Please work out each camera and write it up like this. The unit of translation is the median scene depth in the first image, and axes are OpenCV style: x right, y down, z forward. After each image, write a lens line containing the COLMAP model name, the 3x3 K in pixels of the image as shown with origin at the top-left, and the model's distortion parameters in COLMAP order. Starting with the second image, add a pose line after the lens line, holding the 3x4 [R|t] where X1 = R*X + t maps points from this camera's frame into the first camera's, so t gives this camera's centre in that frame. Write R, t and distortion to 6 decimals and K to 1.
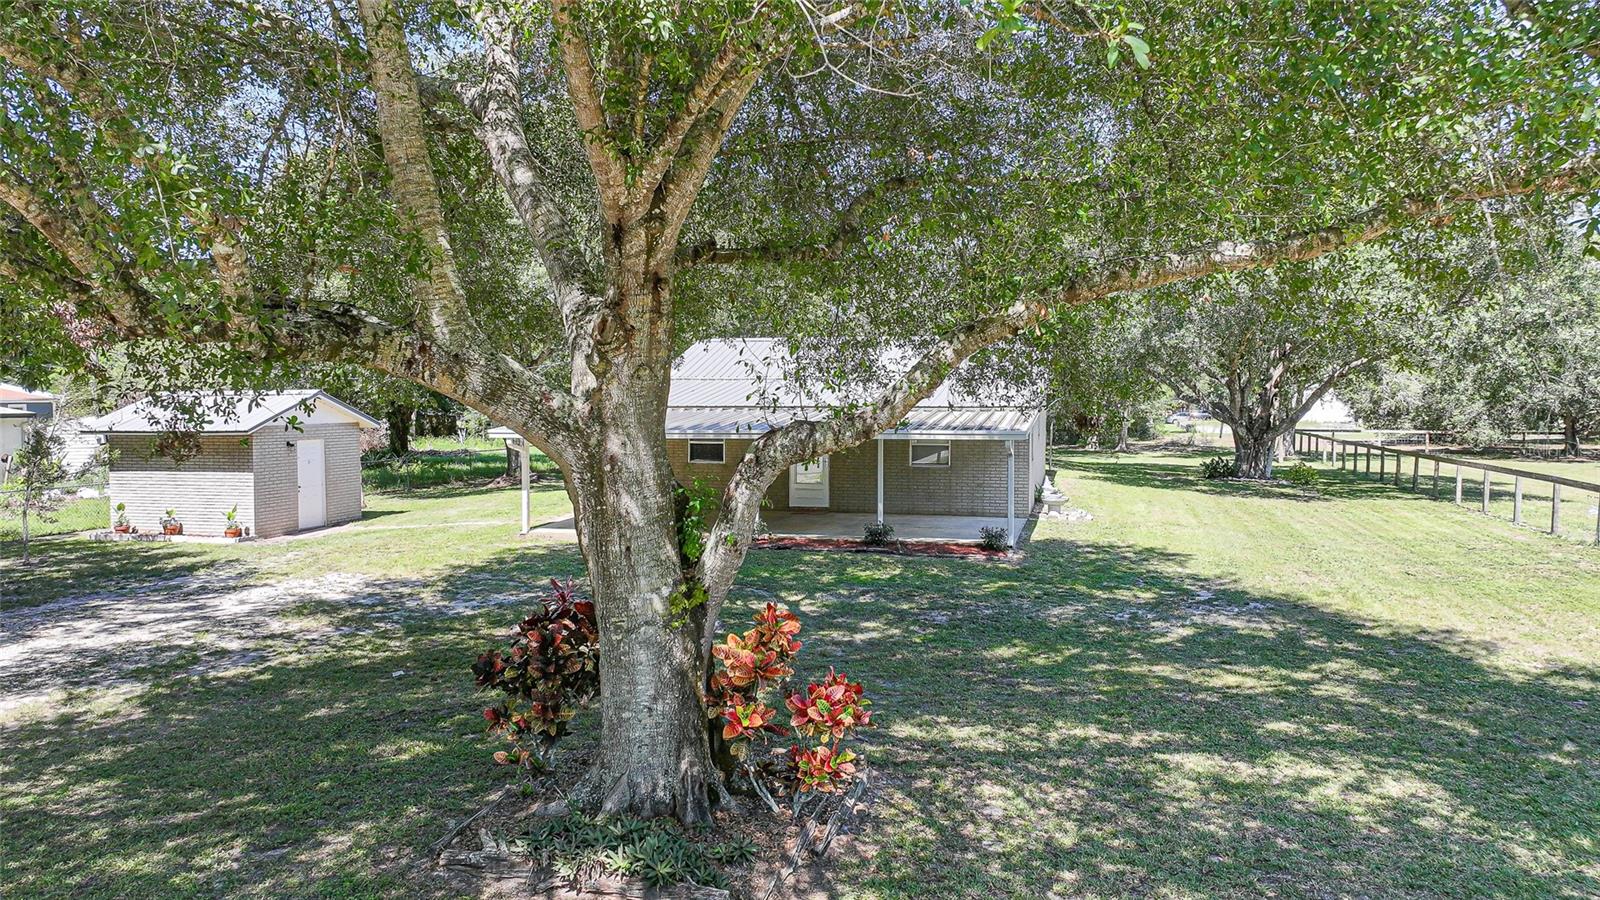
lens RADIAL K [[1118.3, 0, 805.1], [0, 1118.3, 446.7], [0, 0, 1]] dist [-0.000524, 0.004899]
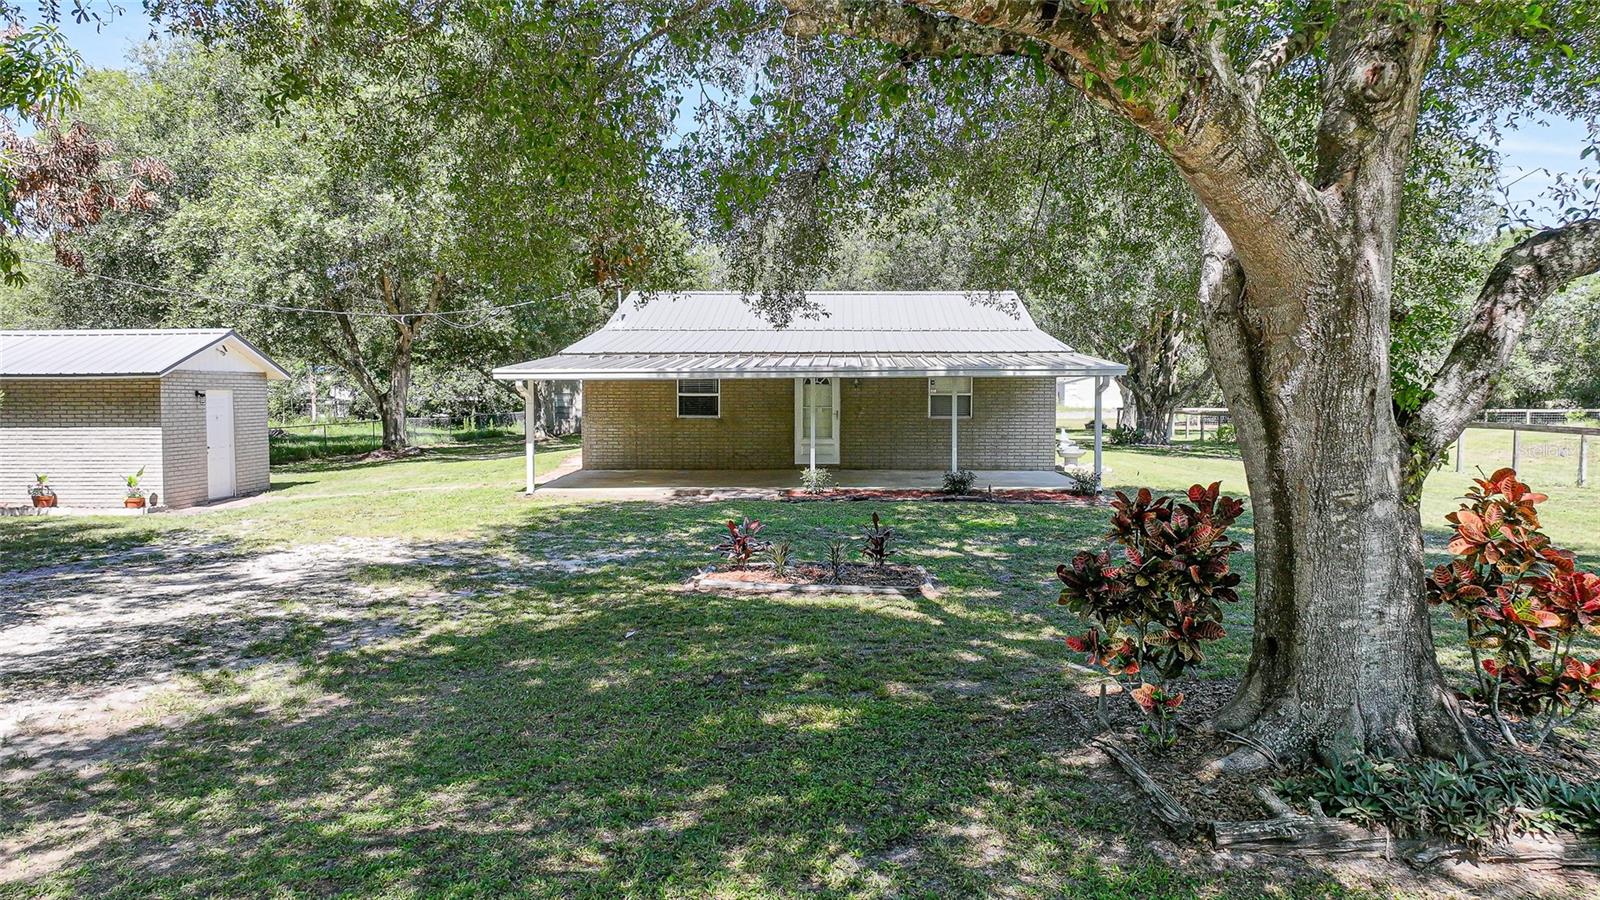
lens RADIAL K [[1113.8, 0, 816.1], [0, 1113.8, 445.8], [0, 0, 1]] dist [-0.006690, 0.003313]
pose [[0.973741, -0.009359, 0.227466, -0.540061], [0.009027, 0.999956, 0.002502, 0.096309], [-0.227479, -0.000383, 0.973783, 0.301827]]
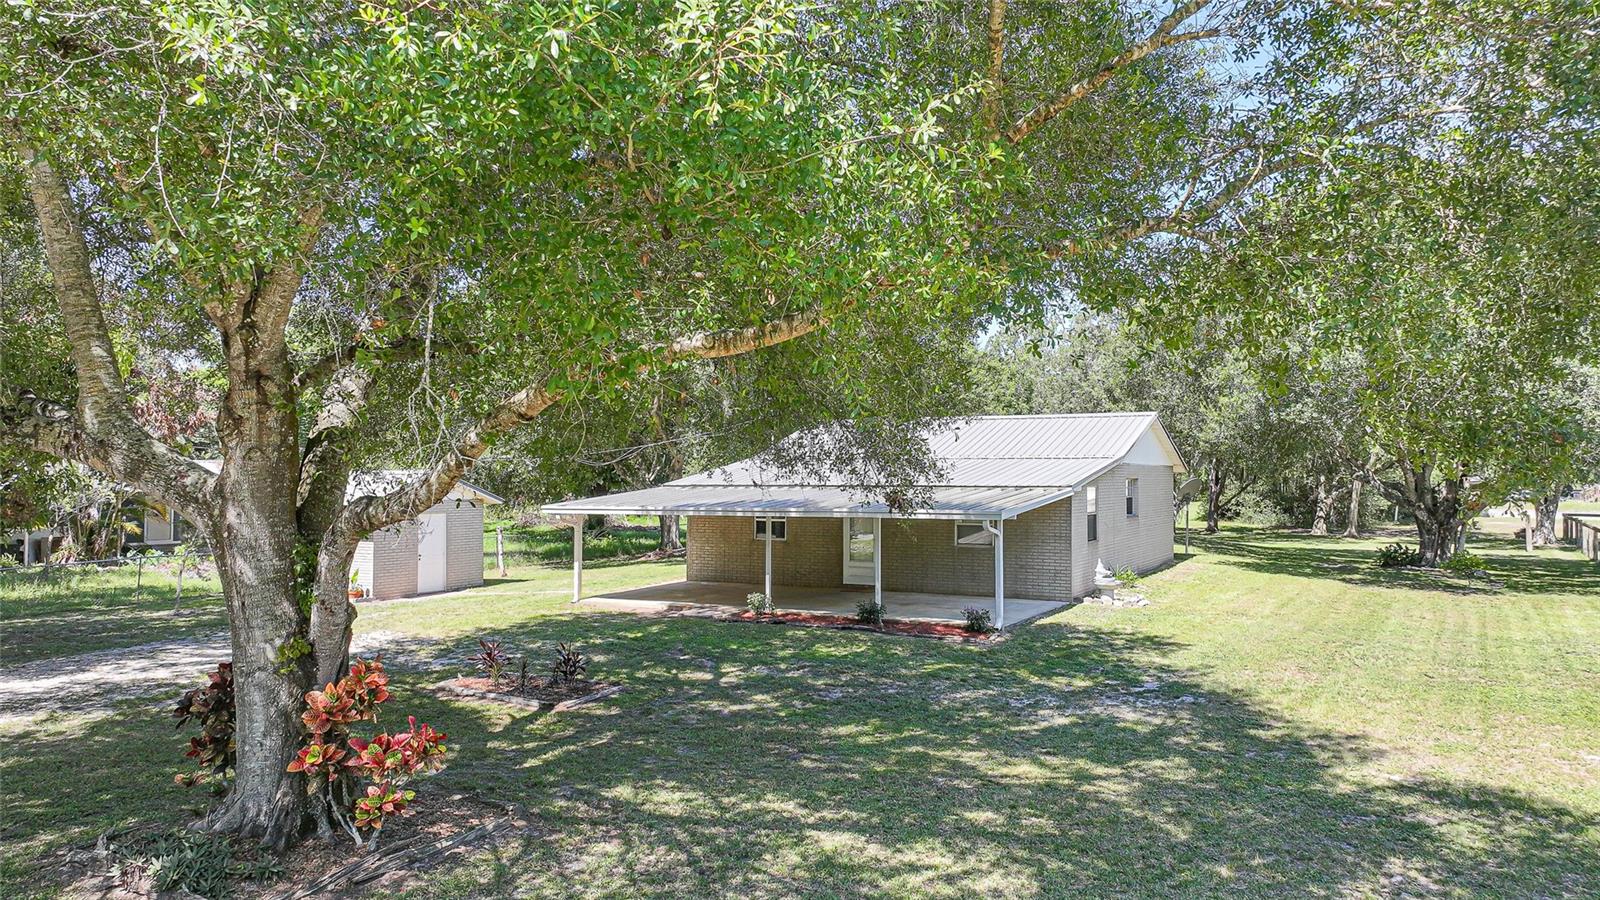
lens RADIAL K [[1119.1, 0, 804.9], [0, 1119.1, 452.2], [0, 0, 1]] dist [-0.008453, 0.021318]
pose [[0.965604, -0.004740, -0.259972, 0.574858], [-0.012513, 0.997828, -0.064672, 0.000466], [0.259714, 0.065701, 0.963448, 0.007408]]
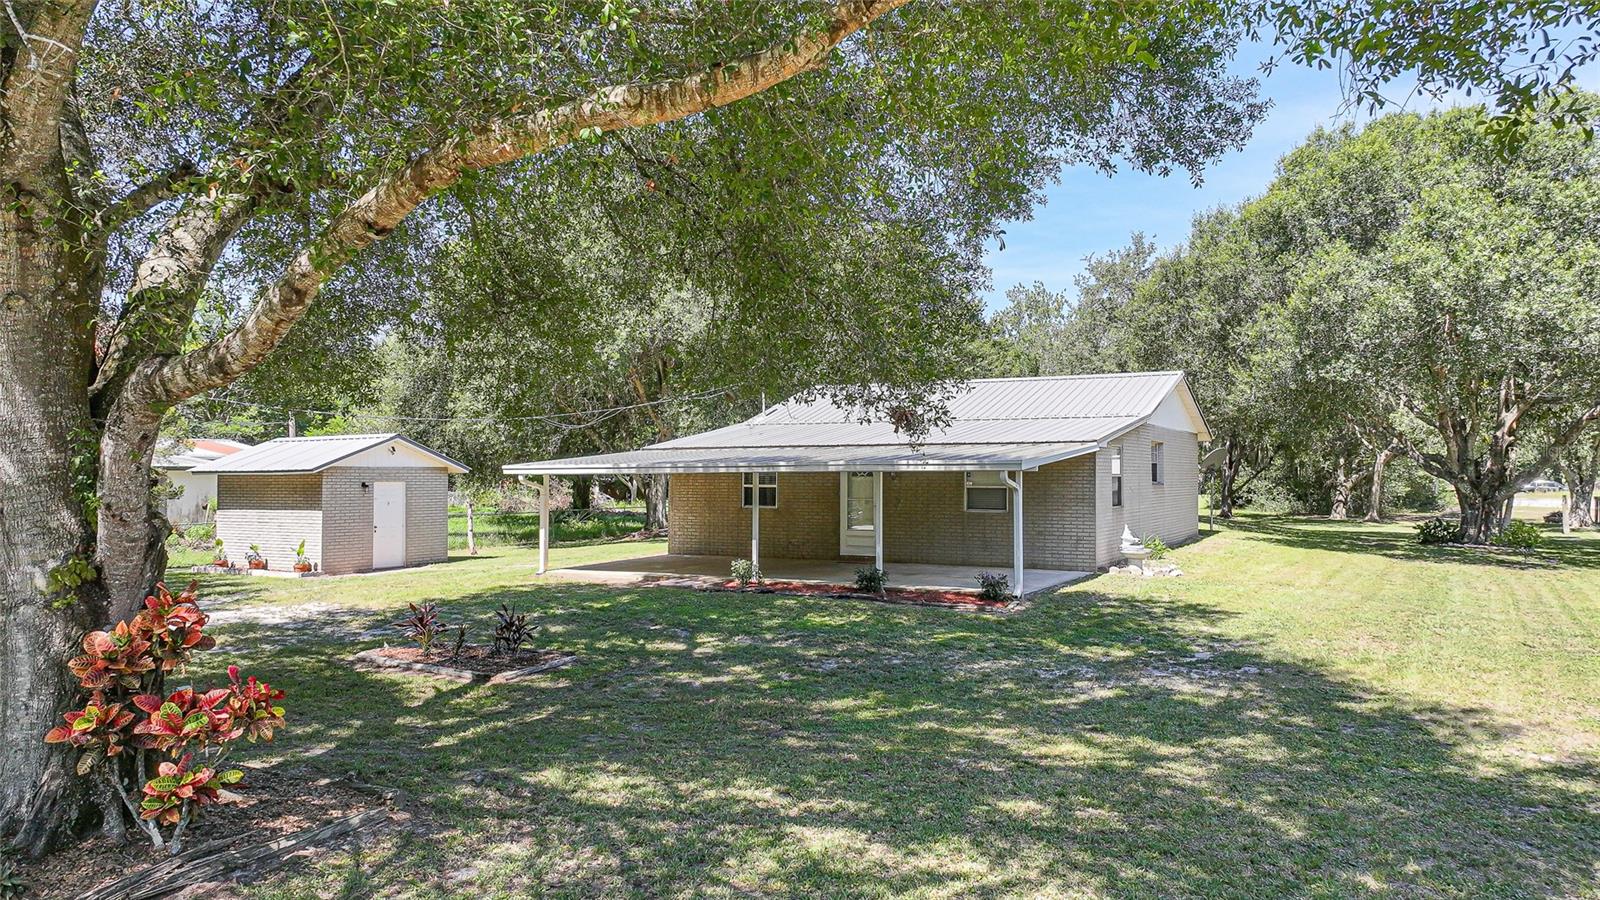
lens RADIAL K [[1119.1, 0, 804.9], [0, 1119.1, 452.2], [0, 0, 1]] dist [-0.008453, 0.021318]
pose [[0.965959, -0.004855, -0.258649, 0.518513], [-0.012137, 0.997872, -0.064059, 0.074599], [0.258410, 0.065017, 0.963845, 0.269134]]
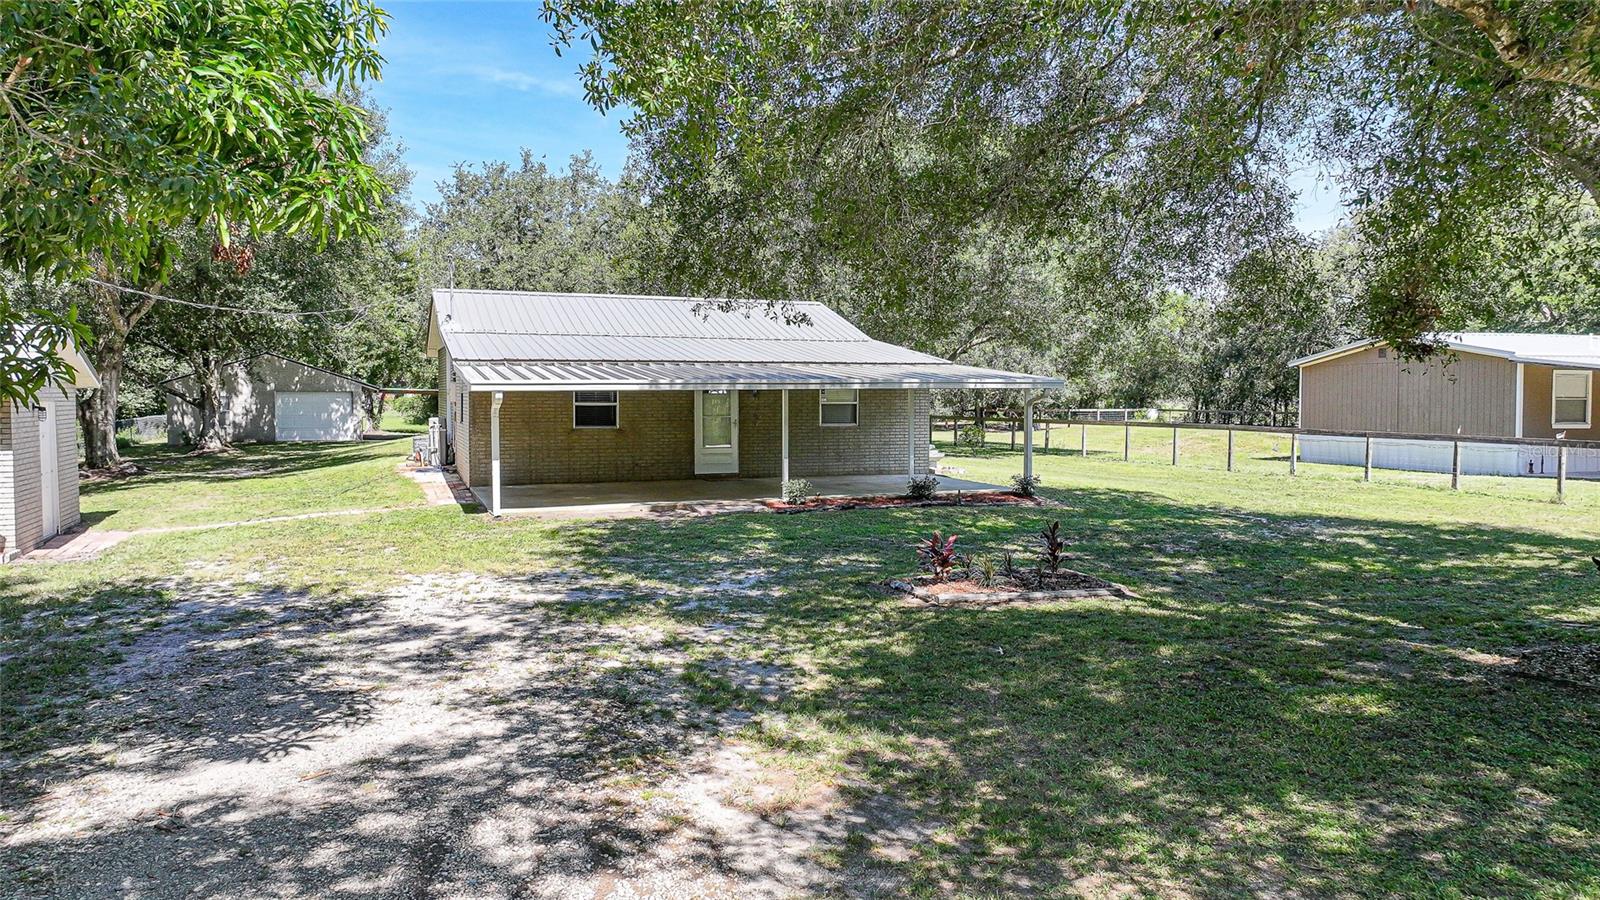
lens RADIAL K [[1118.3, 0, 805.1], [0, 1118.3, 446.7], [0, 0, 1]] dist [-0.000524, 0.004899]
pose [[0.814956, -0.026624, 0.578912, -1.220399], [0.024723, 0.999632, 0.011169, 0.062398], [-0.578996, 0.005210, 0.815314, 0.578226]]
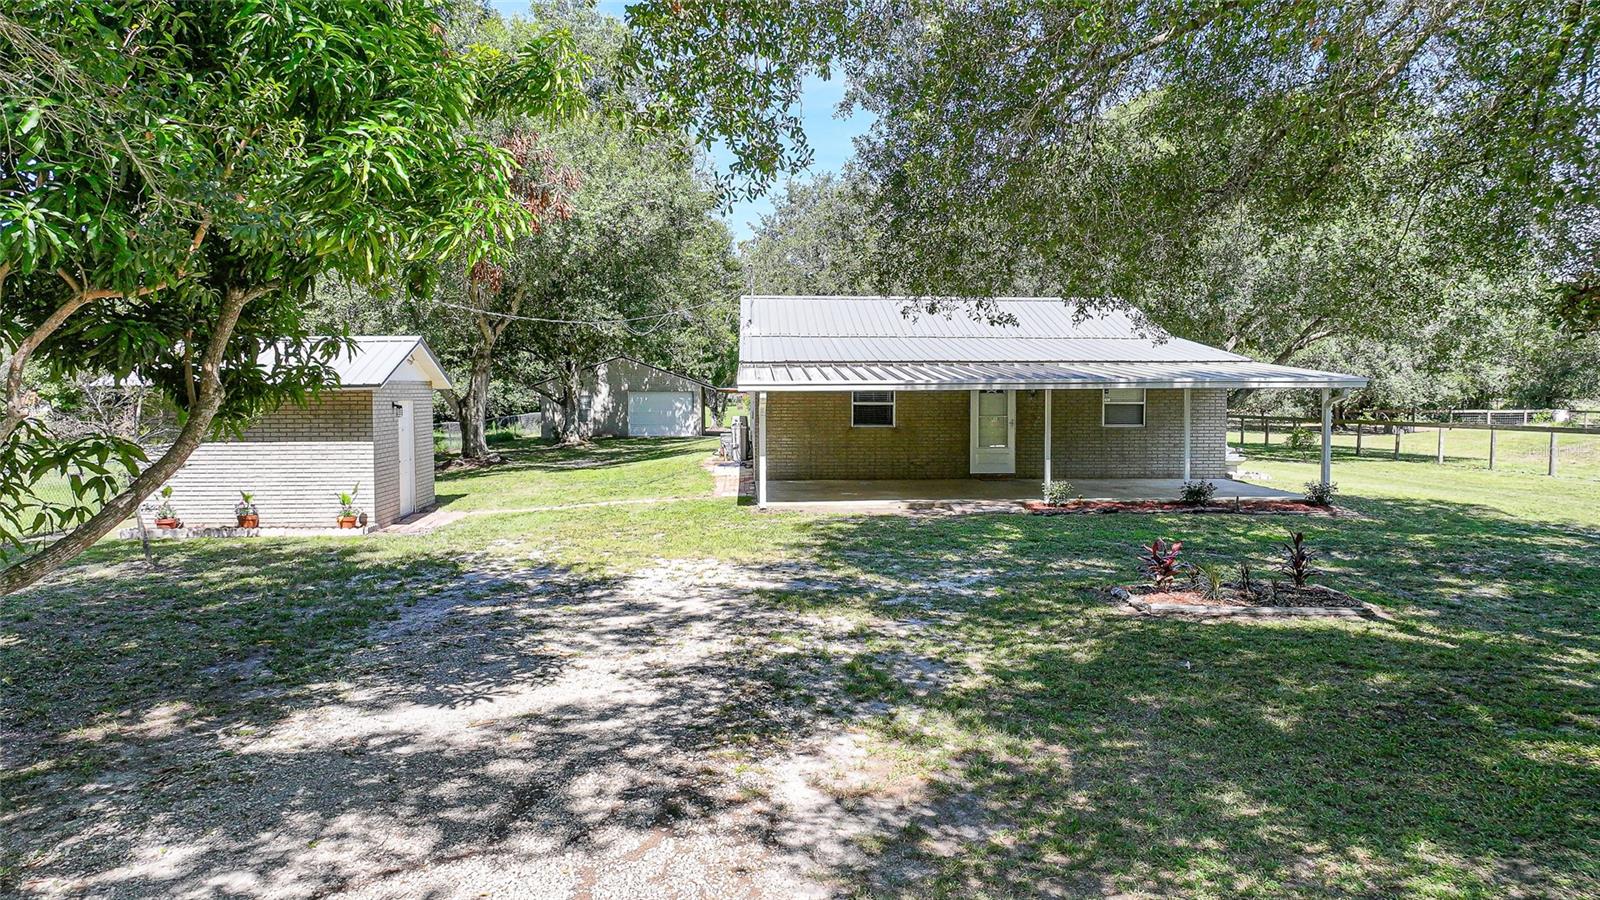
lens RADIAL K [[1115.7, 0, 807.4], [0, 1115.7, 447.4], [0, 0, 1]] dist [0.001659, 0.001396]
pose [[0.952568, -0.014392, 0.303985, -1.093876], [0.012954, 0.999893, 0.006745, 0.064739], [-0.304050, -0.002487, 0.952653, 0.484956]]
